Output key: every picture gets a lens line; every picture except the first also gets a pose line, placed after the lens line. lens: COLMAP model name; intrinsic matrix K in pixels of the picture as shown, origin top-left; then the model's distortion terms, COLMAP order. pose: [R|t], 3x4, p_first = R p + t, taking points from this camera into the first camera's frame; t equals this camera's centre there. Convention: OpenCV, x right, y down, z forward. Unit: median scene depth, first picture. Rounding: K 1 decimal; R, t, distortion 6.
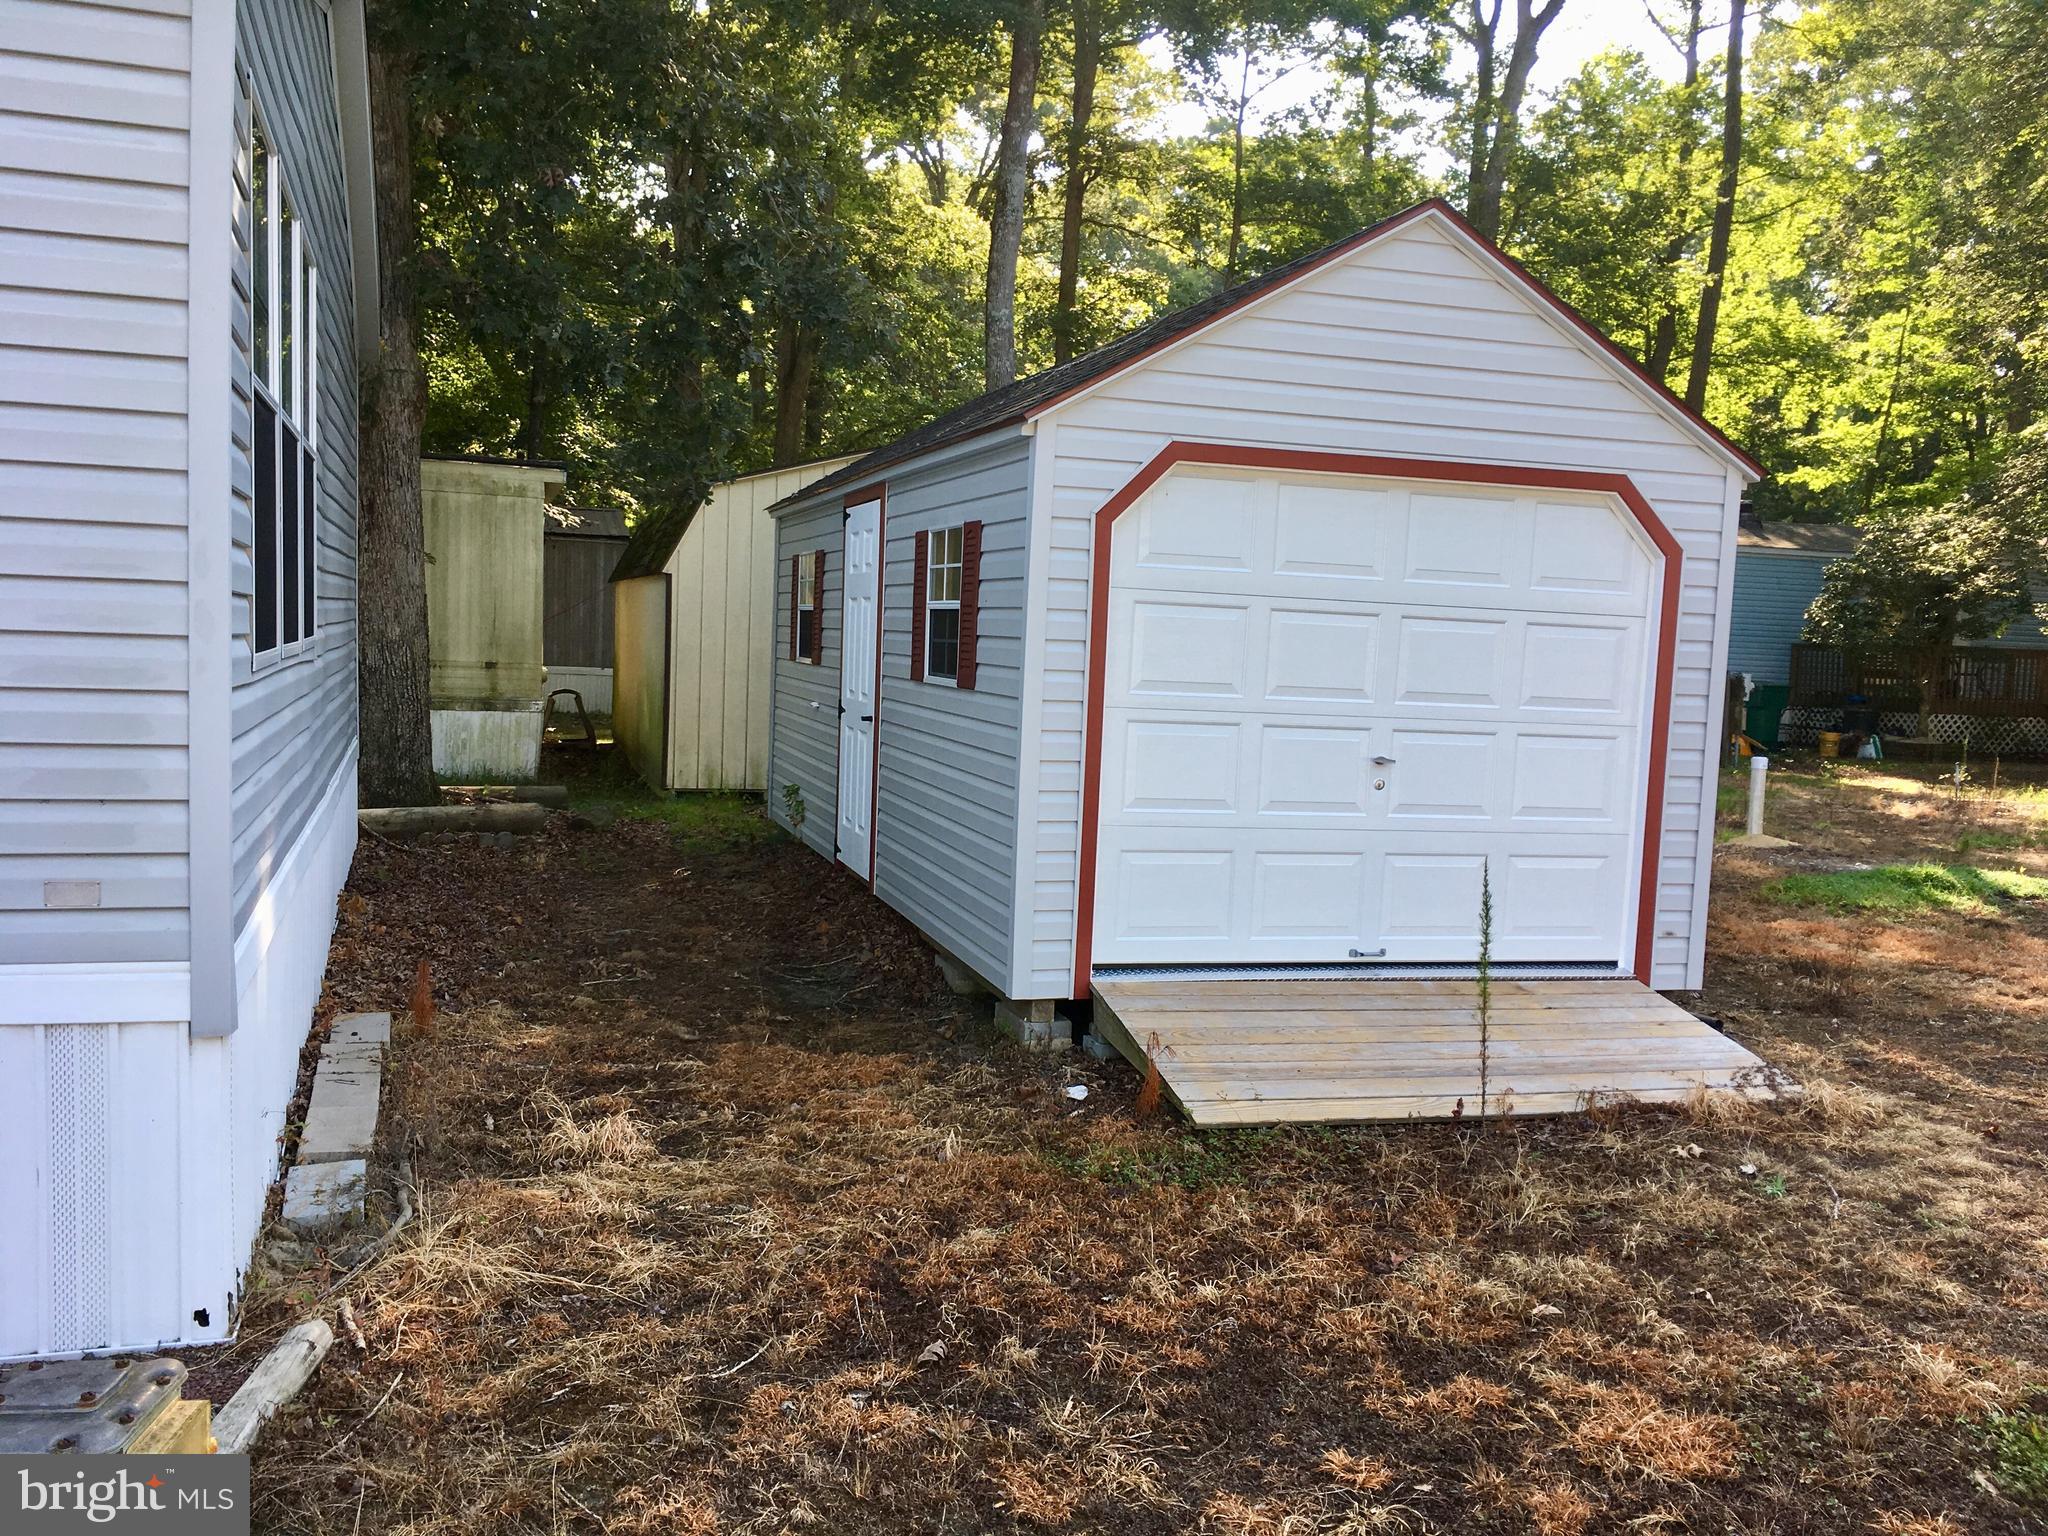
lens RADIAL K [[1746.2, 0, 1025.2], [0, 1746.2, 771.5], [0, 0, 1]] dist [0.089815, -0.132953]
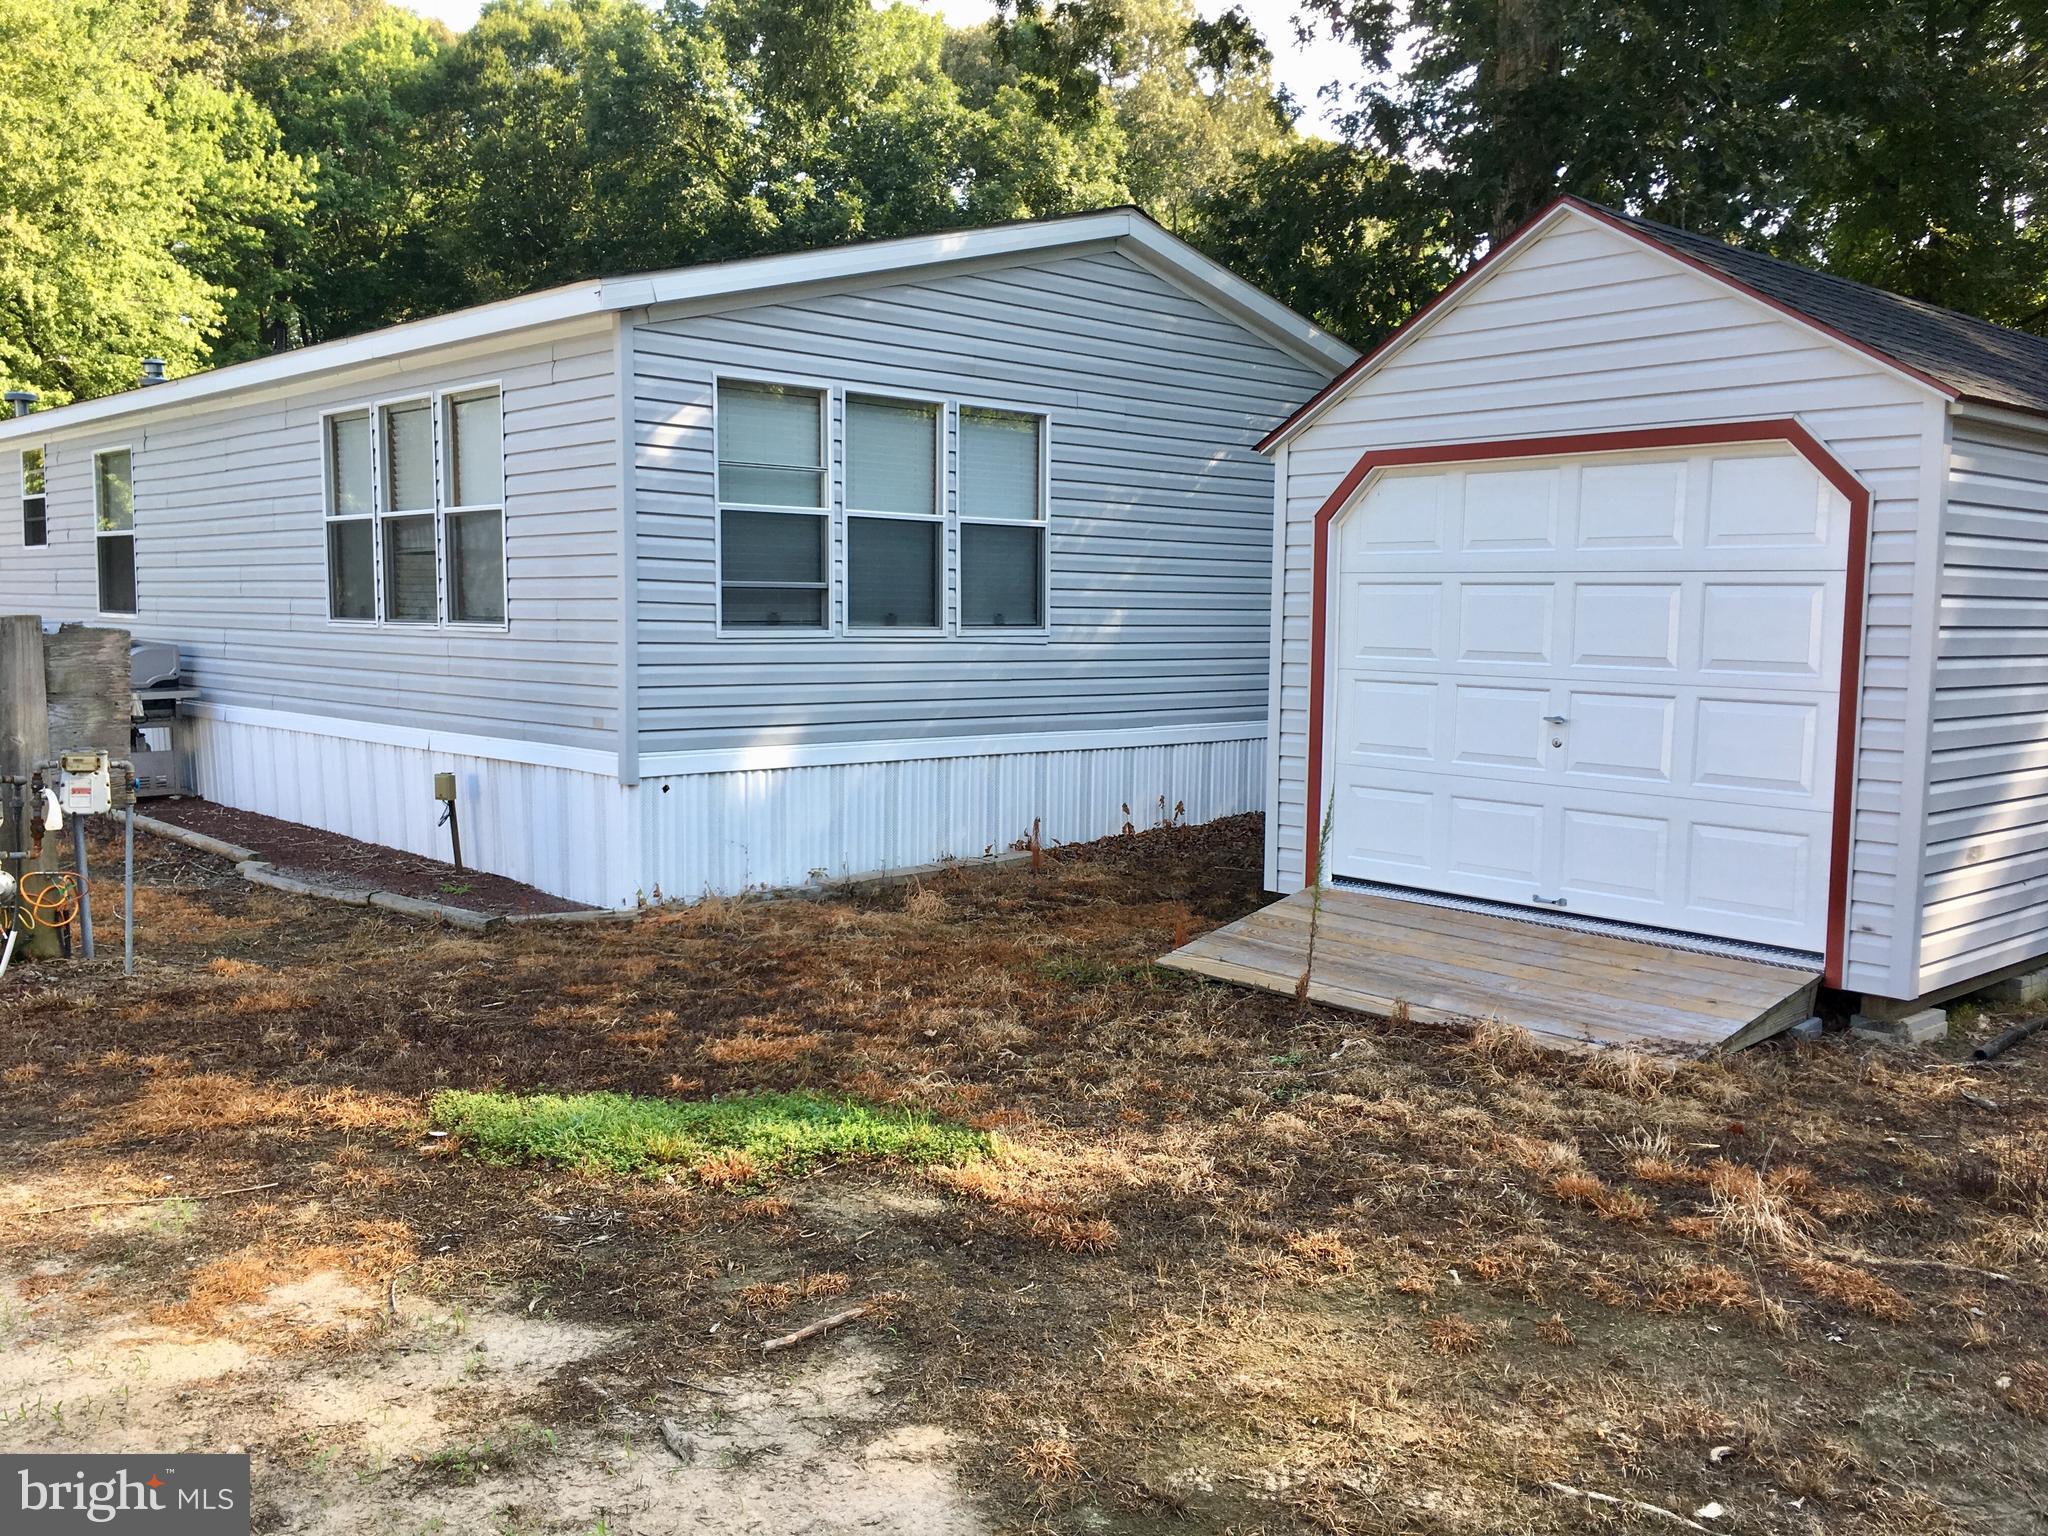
lens RADIAL K [[1746.2, 0, 1025.2], [0, 1746.2, 771.5], [0, 0, 1]] dist [0.089815, -0.132953]
pose [[0.419515, 0.044708, -0.906647, 1.041838], [-0.068416, 0.997503, 0.017531, 0.028537], [0.905166, 0.054675, 0.421526, 0.258147]]
